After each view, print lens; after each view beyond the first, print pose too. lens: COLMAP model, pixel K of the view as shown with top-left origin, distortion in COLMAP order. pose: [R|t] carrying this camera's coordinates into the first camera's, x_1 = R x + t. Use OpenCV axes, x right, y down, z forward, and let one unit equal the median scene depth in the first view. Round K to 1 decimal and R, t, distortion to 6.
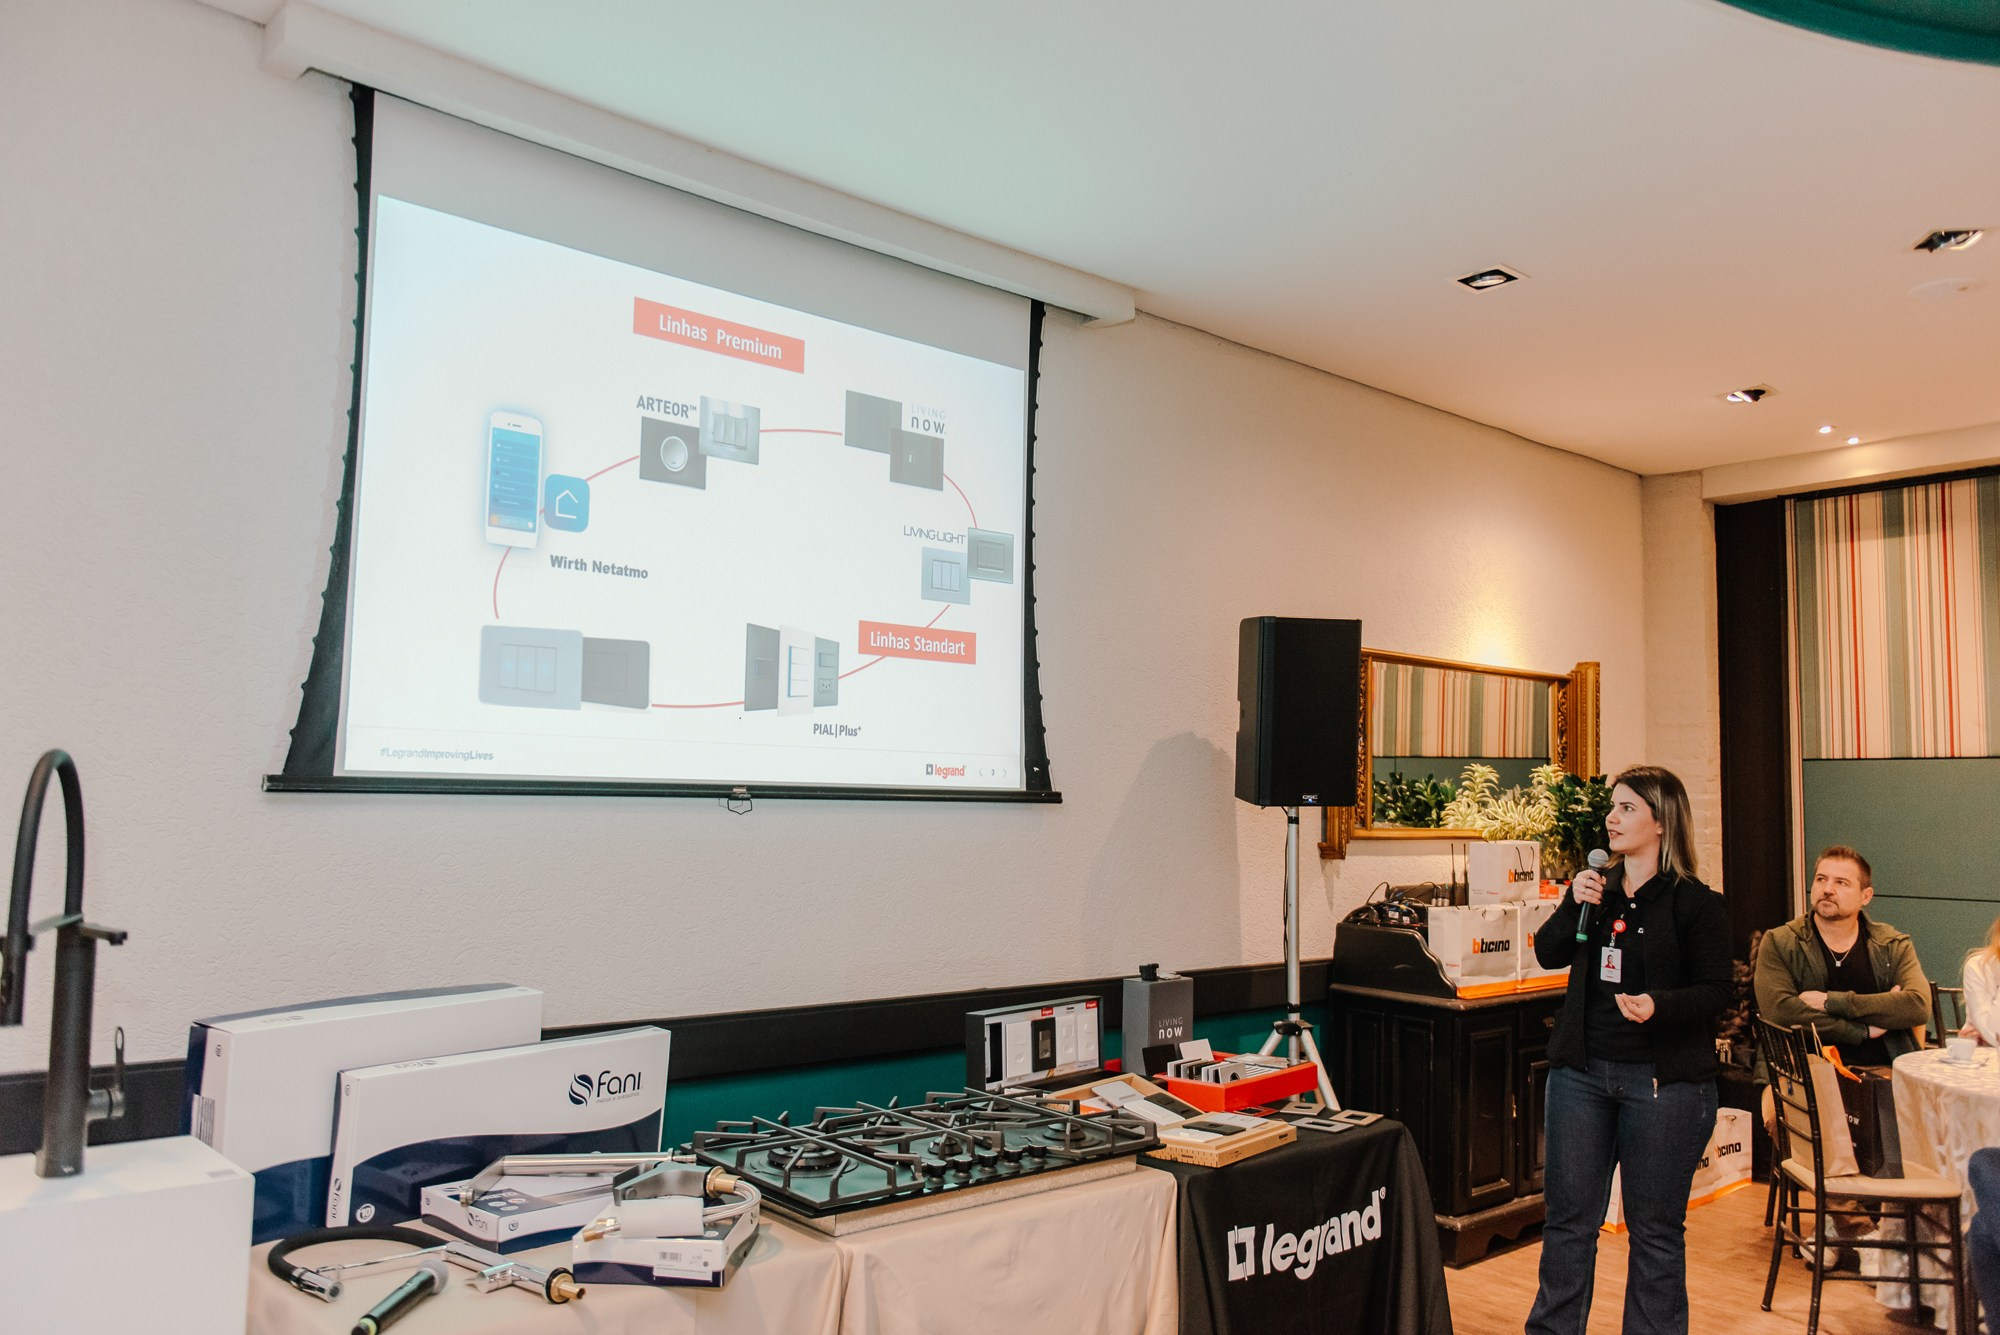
lens RADIAL K [[1510.7, 0, 1005.3], [0, 1510.7, 682.4], [0, 0, 1]] dist [-0.001430, -0.003565]
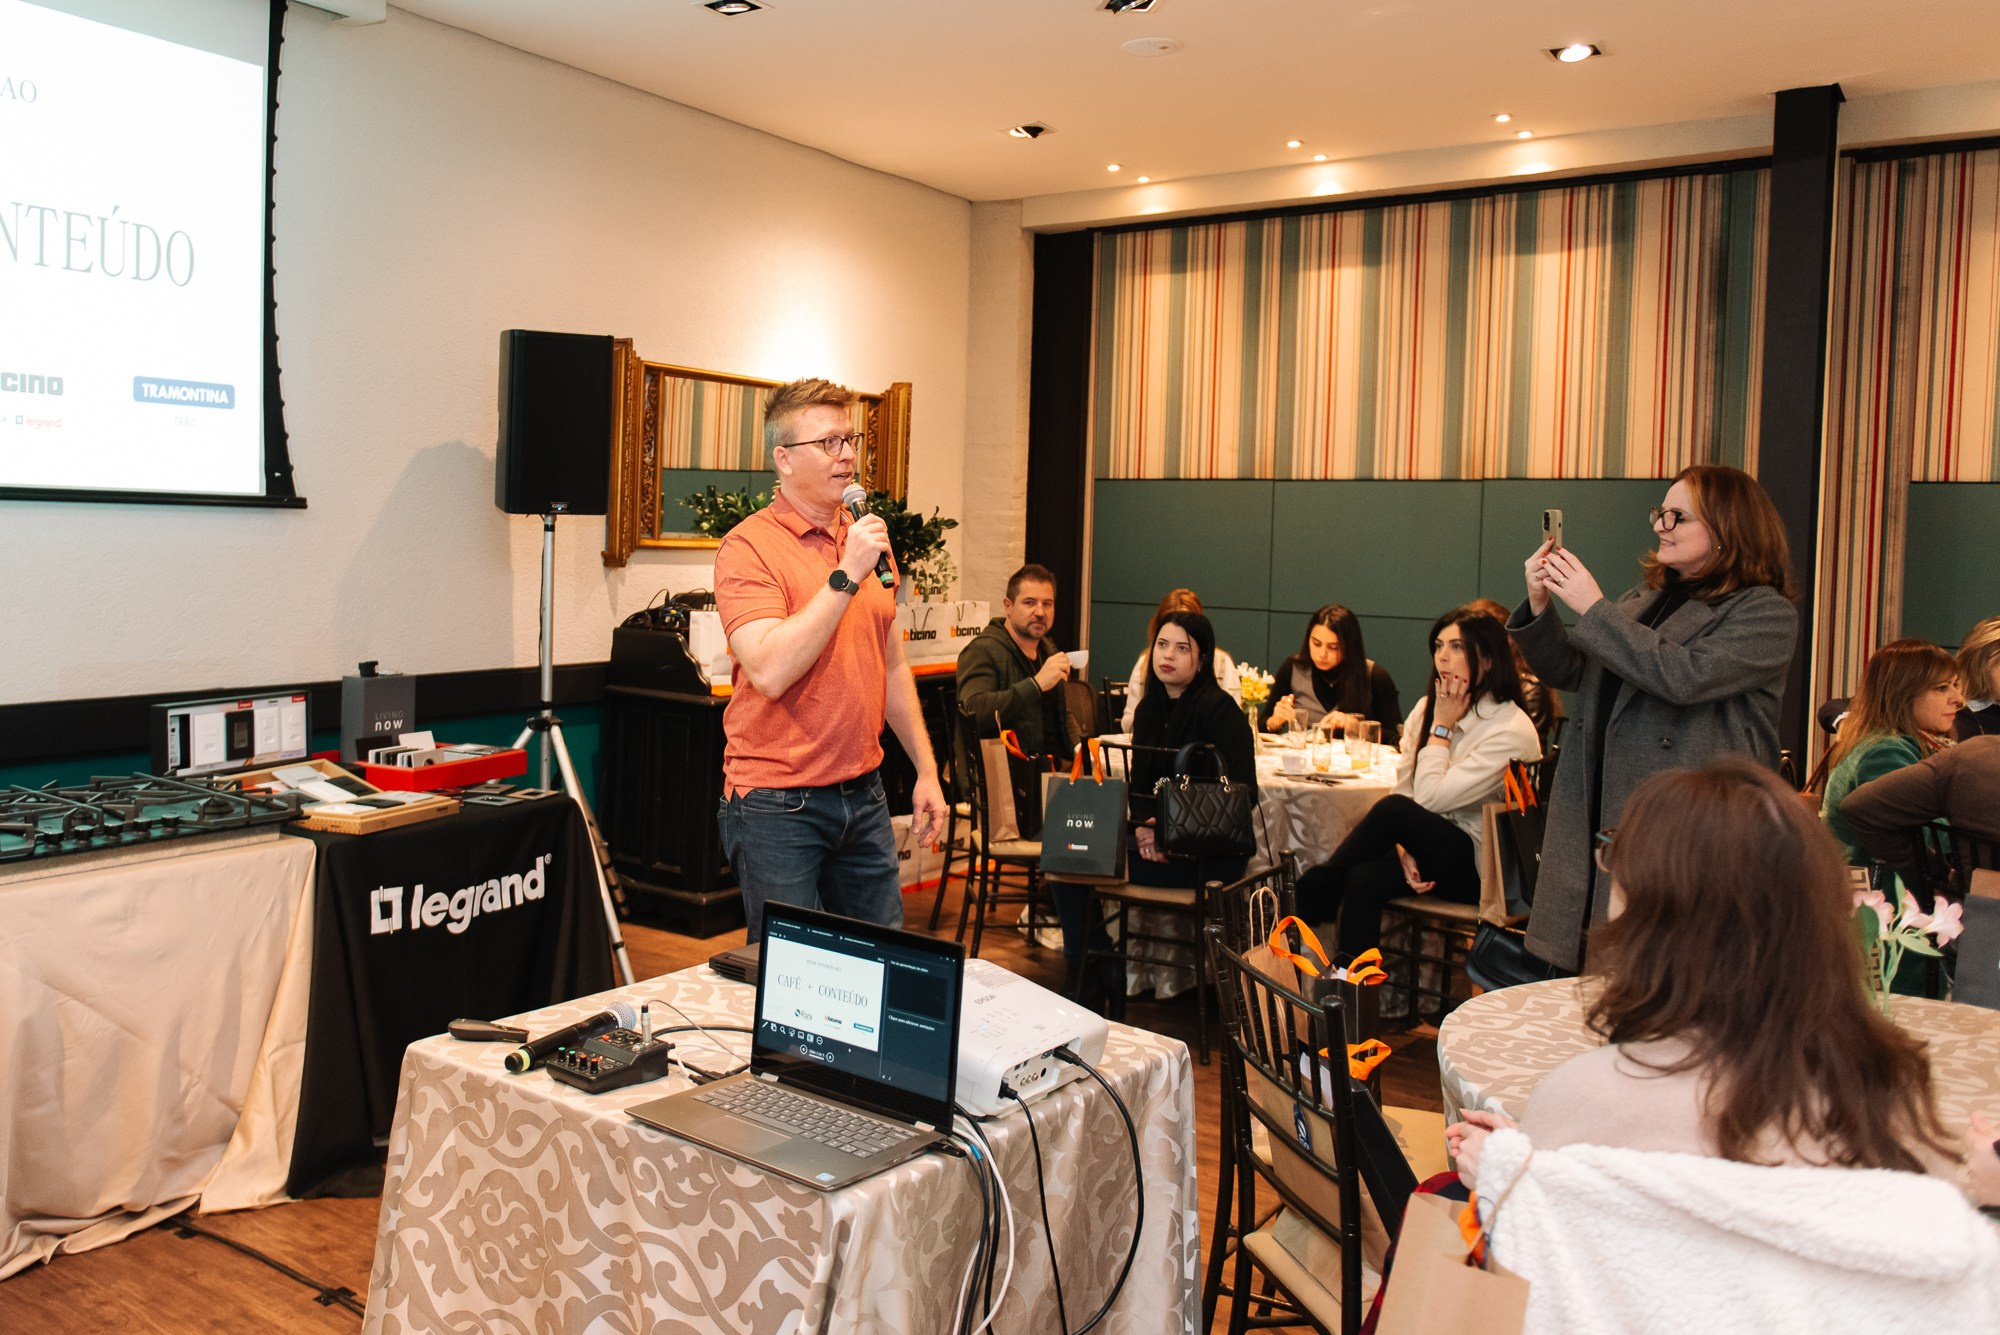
lens RADIAL K [[1617.5, 0, 823.1], [0, 1617.5, 578.9], [0, 0, 1]] dist [-0.001785, -0.000950]
pose [[0.978722, 0.002150, 0.205180, 0.142277], [-0.025673, 0.993371, 0.112052, -0.003430], [-0.203579, -0.114935, 0.972289, -0.121885]]
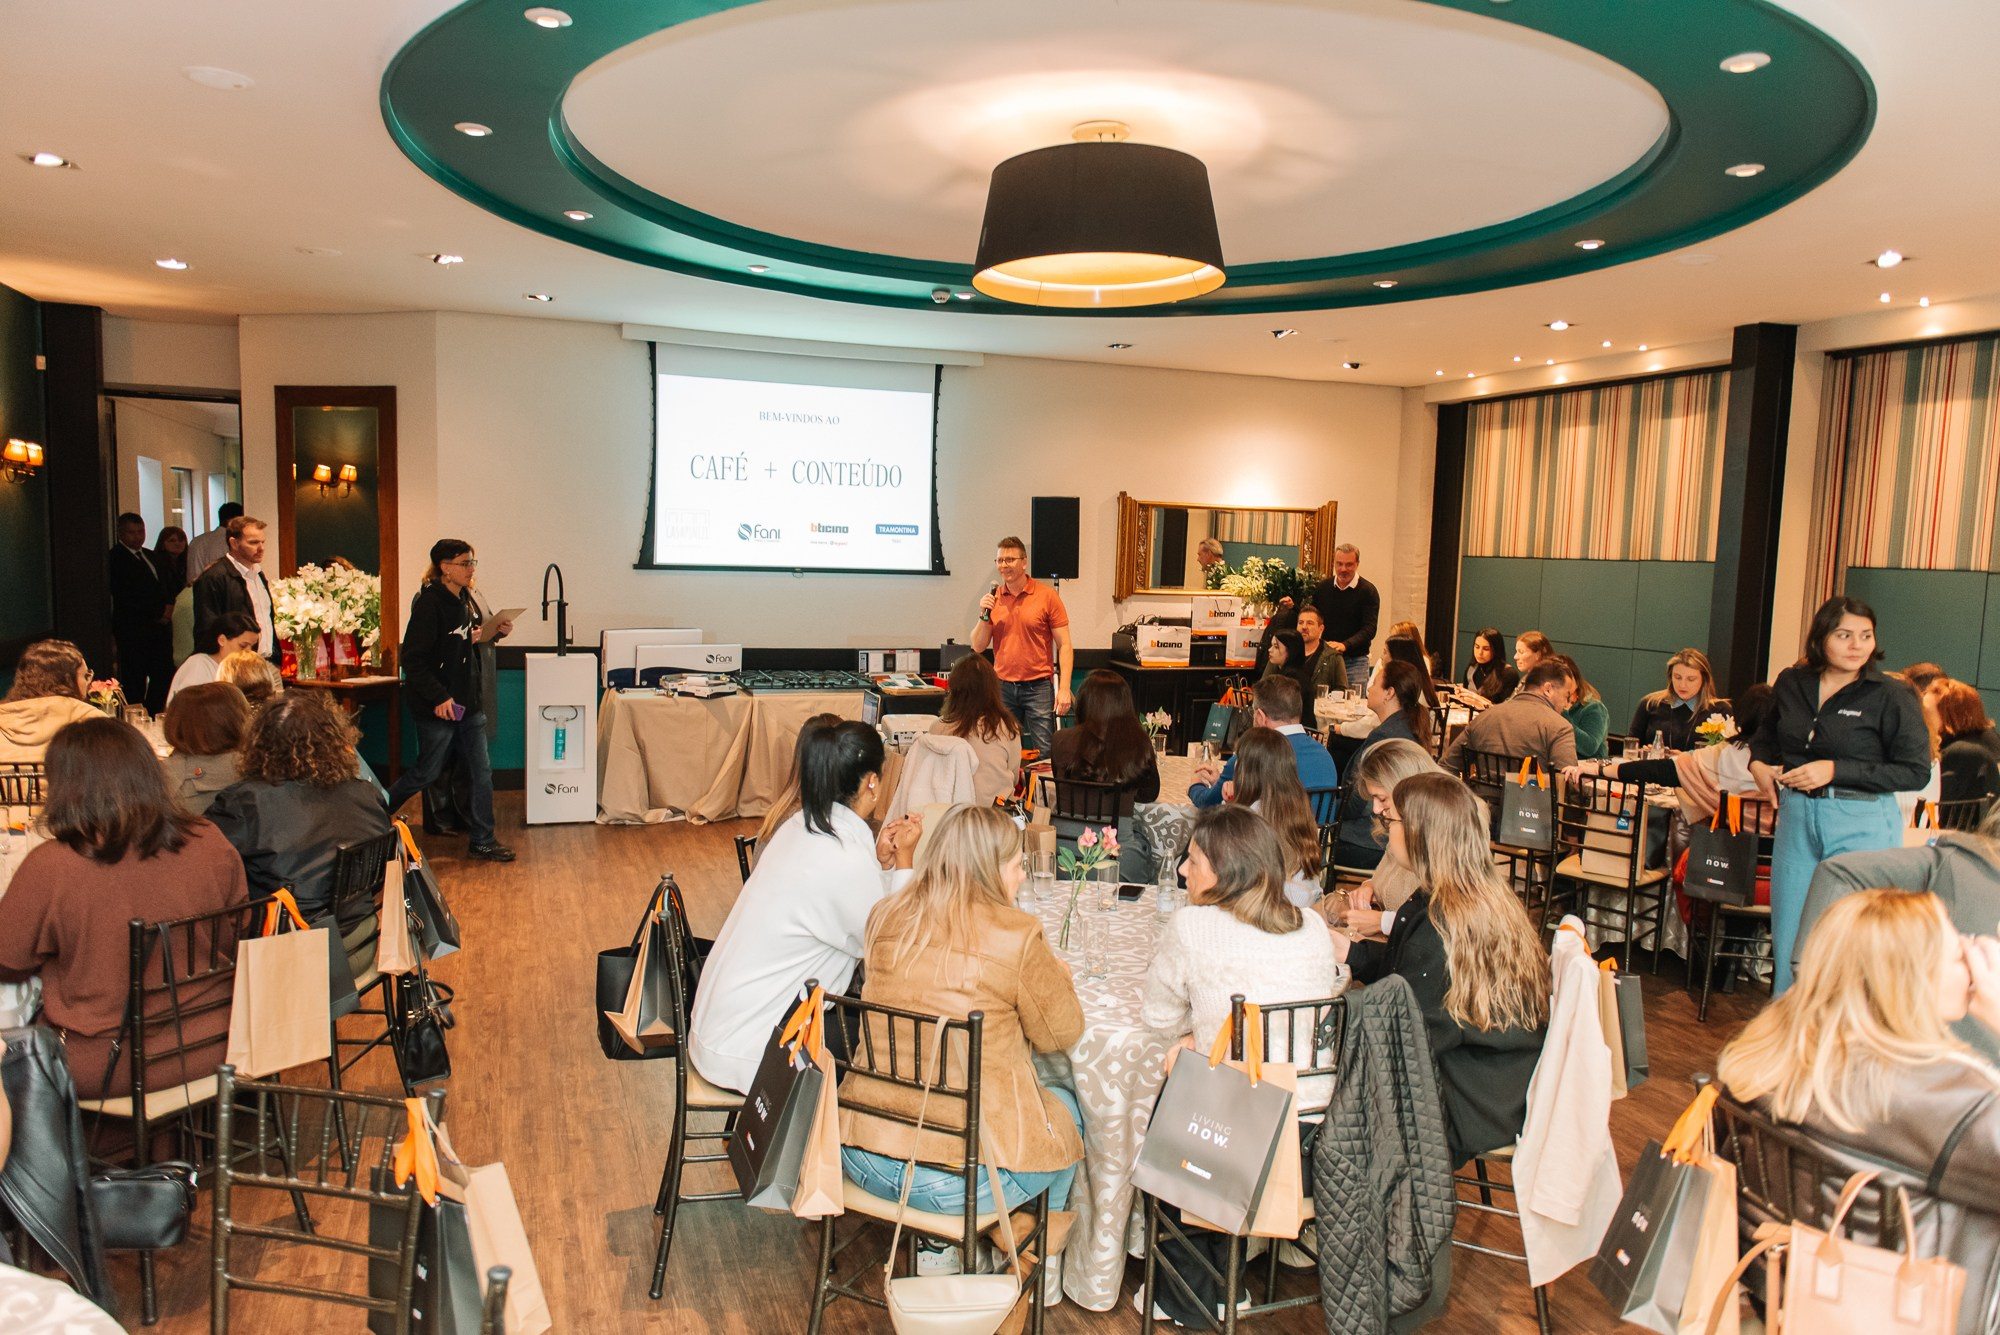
lens RADIAL K [[1348.0, 0, 1001.9], [0, 1348.0, 679.6], [0, 0, 1]] dist [0.002211, -0.000673]
pose [[0.933462, 0.047310, -0.355543, 0.823186], [0.013496, 0.985928, 0.166626, -0.105515], [0.358423, -0.160337, 0.919687, -0.909499]]
